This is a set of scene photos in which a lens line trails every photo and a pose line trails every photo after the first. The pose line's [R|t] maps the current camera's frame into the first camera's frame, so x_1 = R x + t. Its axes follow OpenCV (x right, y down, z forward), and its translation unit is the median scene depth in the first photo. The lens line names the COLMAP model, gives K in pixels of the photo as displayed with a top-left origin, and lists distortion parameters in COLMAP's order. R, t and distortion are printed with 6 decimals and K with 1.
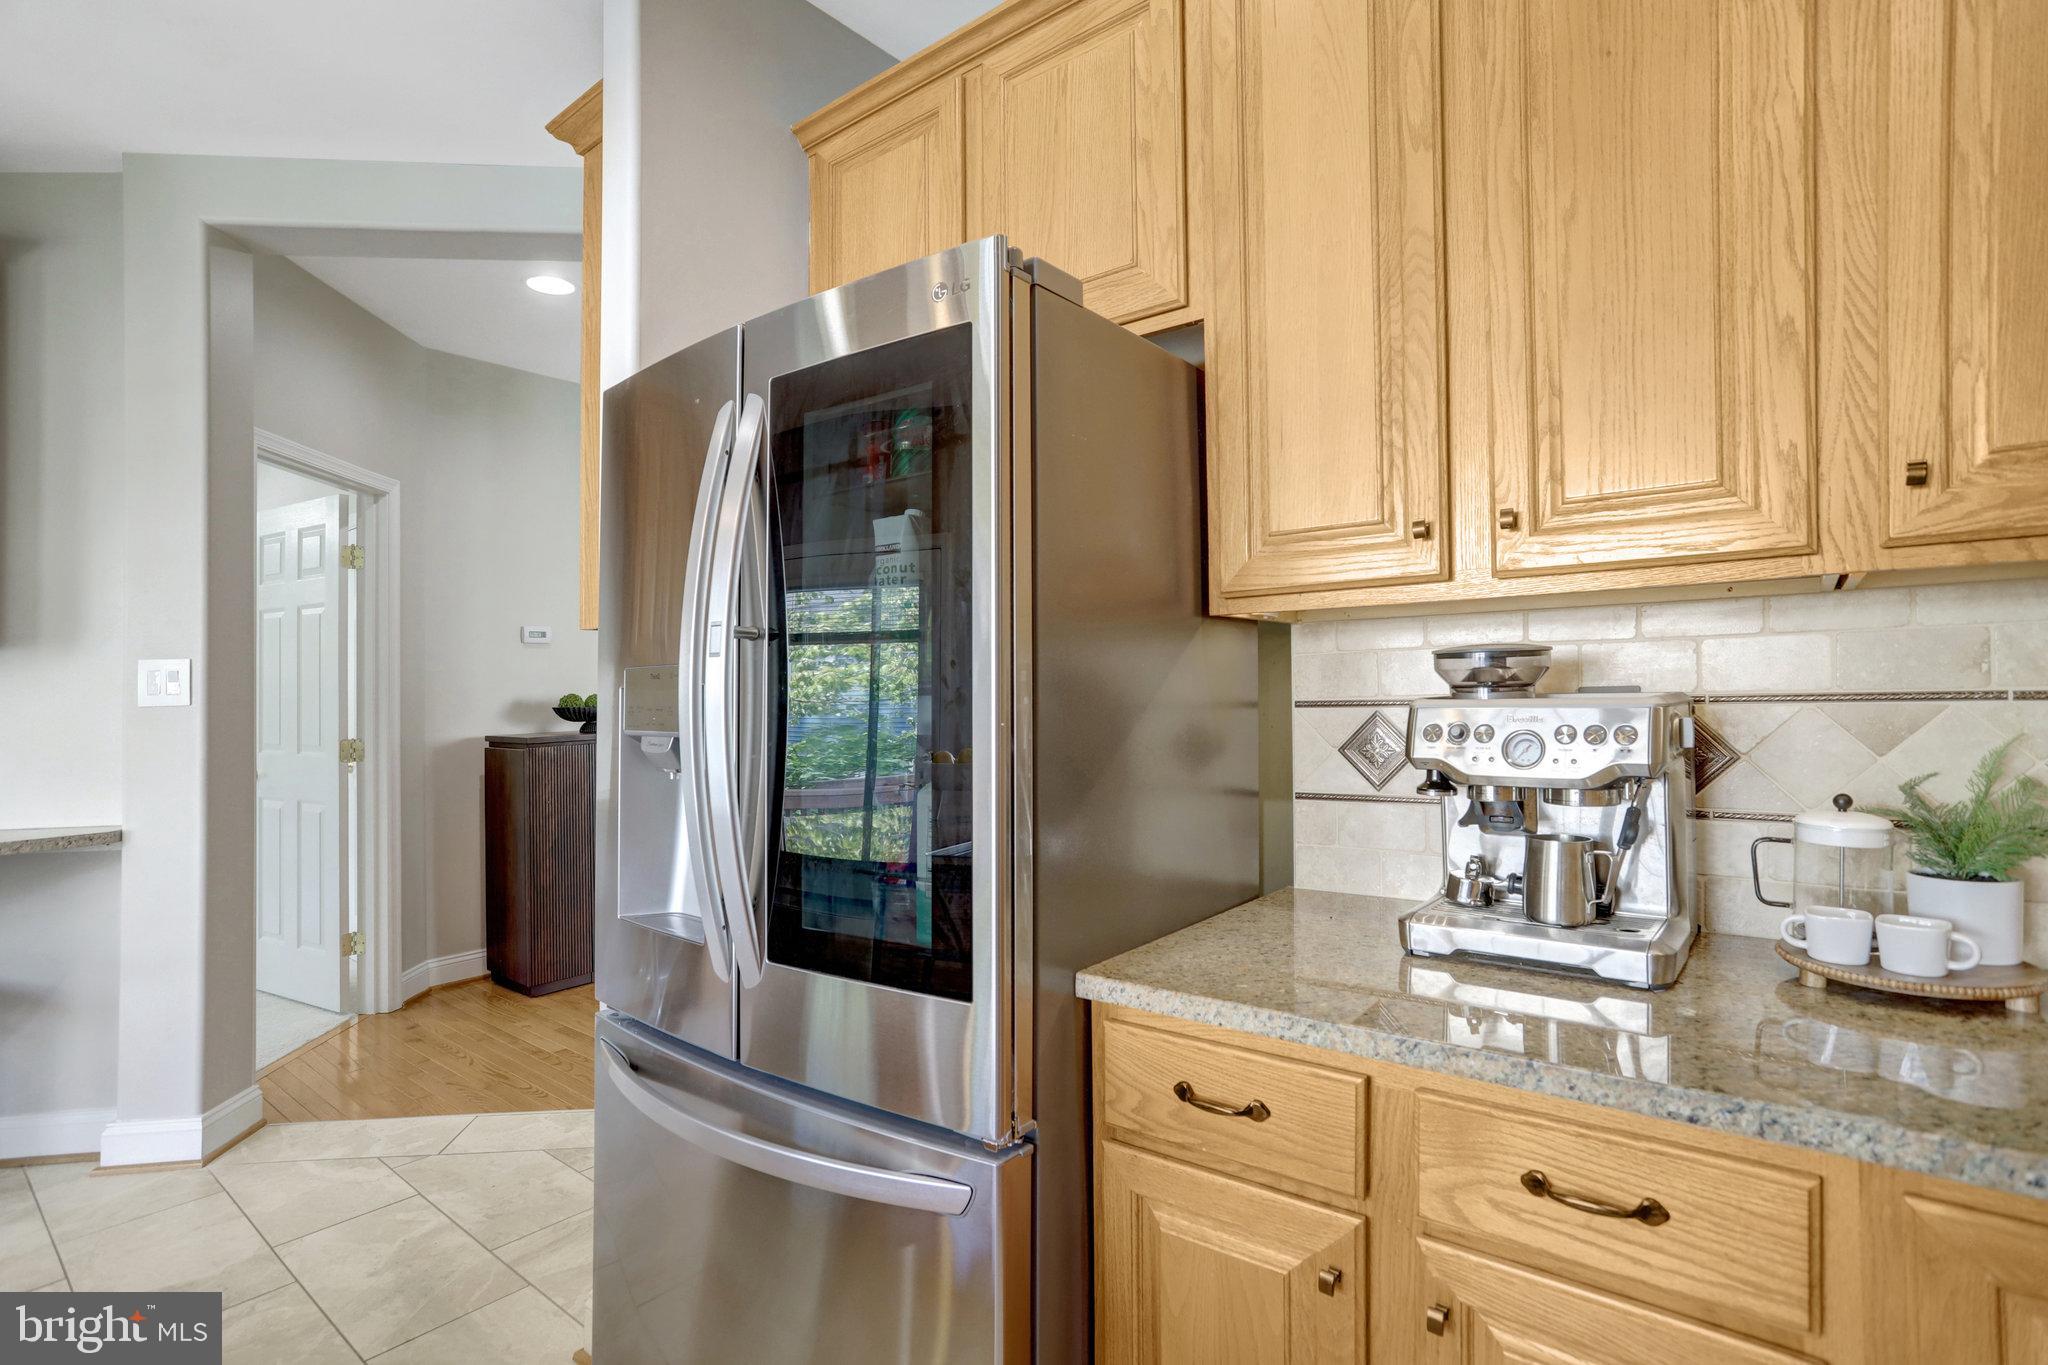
lens RADIAL K [[992.2, 0, 1012.3], [0, 992.2, 681.9], [0, 0, 1]] dist [-0.052914, 0.021136]
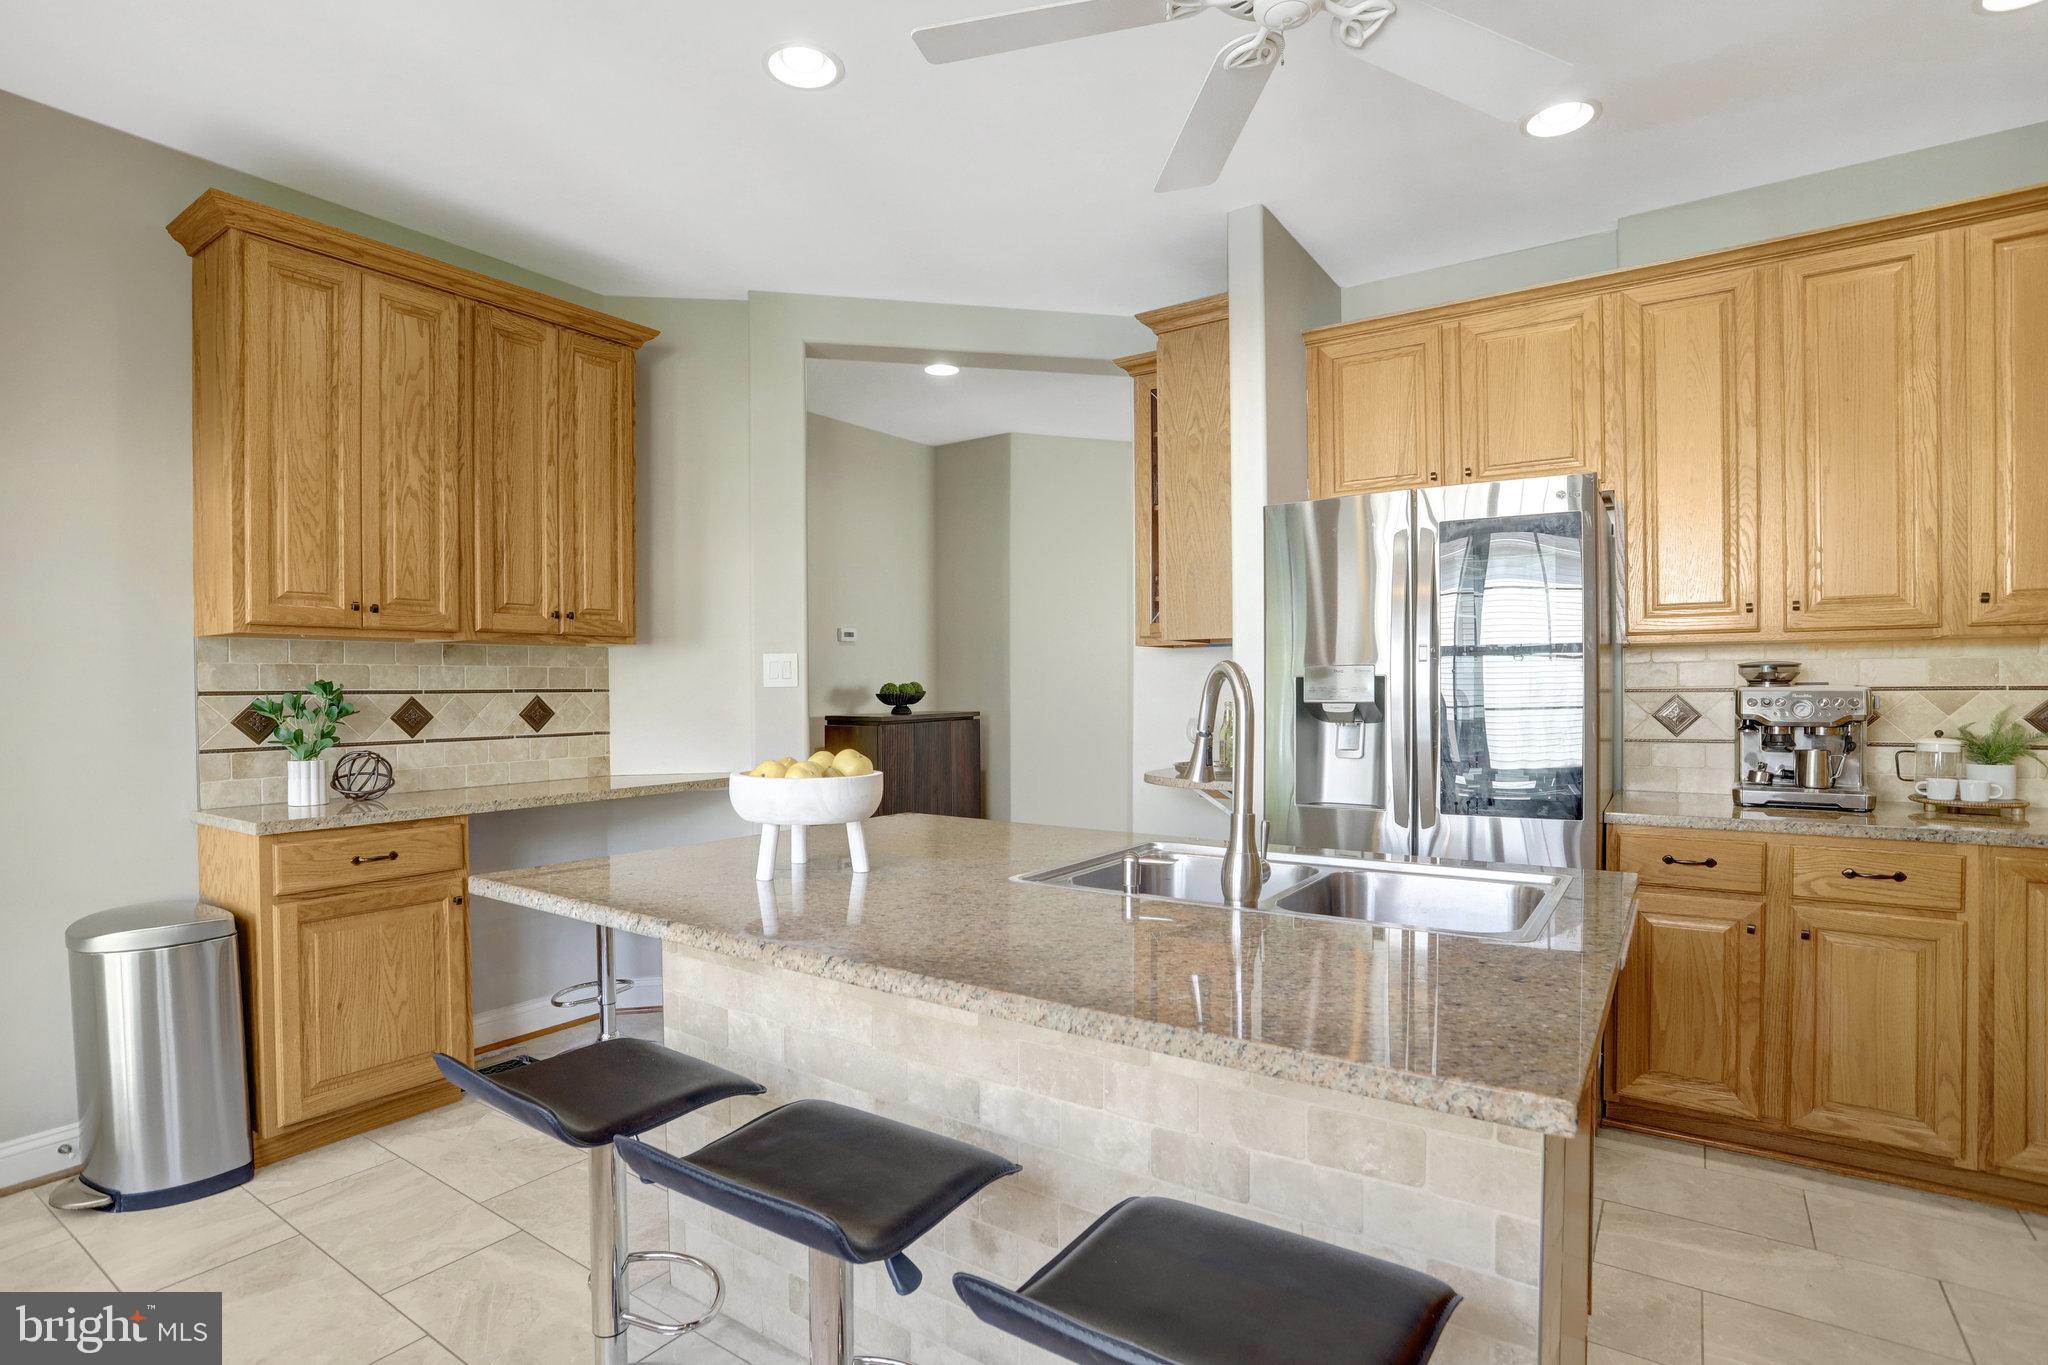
lens RADIAL K [[992.2, 0, 1027.3], [0, 992.2, 683.5], [0, 0, 1]] dist [-0.052914, 0.021136]
pose [[0.996584, 0.013466, 0.081479, -1.378292], [-0.013662, 0.999905, 0.001850, 0.029386], [-0.081446, -0.002957, 0.996673, -1.021517]]
